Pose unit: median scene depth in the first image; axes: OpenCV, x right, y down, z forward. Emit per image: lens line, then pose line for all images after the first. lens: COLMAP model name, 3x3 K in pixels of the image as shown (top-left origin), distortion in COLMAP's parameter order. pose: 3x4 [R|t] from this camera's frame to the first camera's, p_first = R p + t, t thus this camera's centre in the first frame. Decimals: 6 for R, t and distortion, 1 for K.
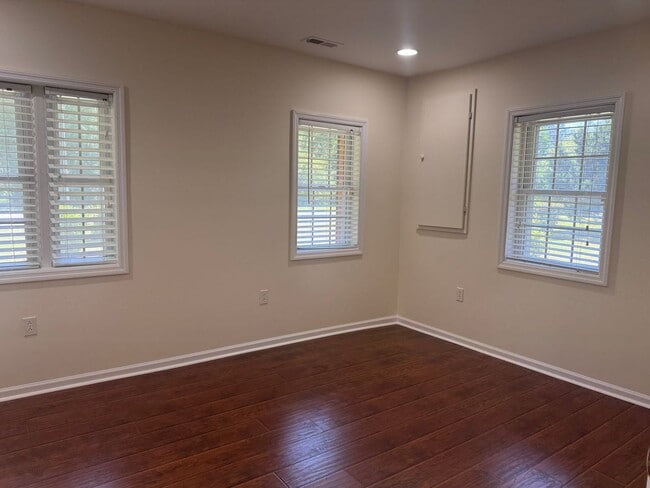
lens RADIAL K [[461.2, 0, 353.3], [0, 461.2, 246.1], [0, 0, 1]] dist [0.038551, -0.056304]
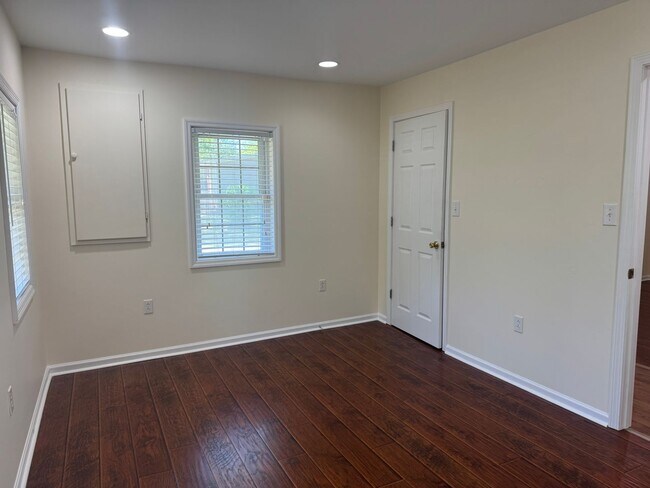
lens RADIAL K [[432.3, 0, 325.0], [0, 432.3, 244.0], [0, 0, 1]] dist [-0.005358, -0.003758]
pose [[0.182535, -0.140112, 0.973165, -0.620065], [0.121160, 0.985455, 0.119156, -0.093643], [-0.975706, 0.096159, 0.196856, 0.532984]]
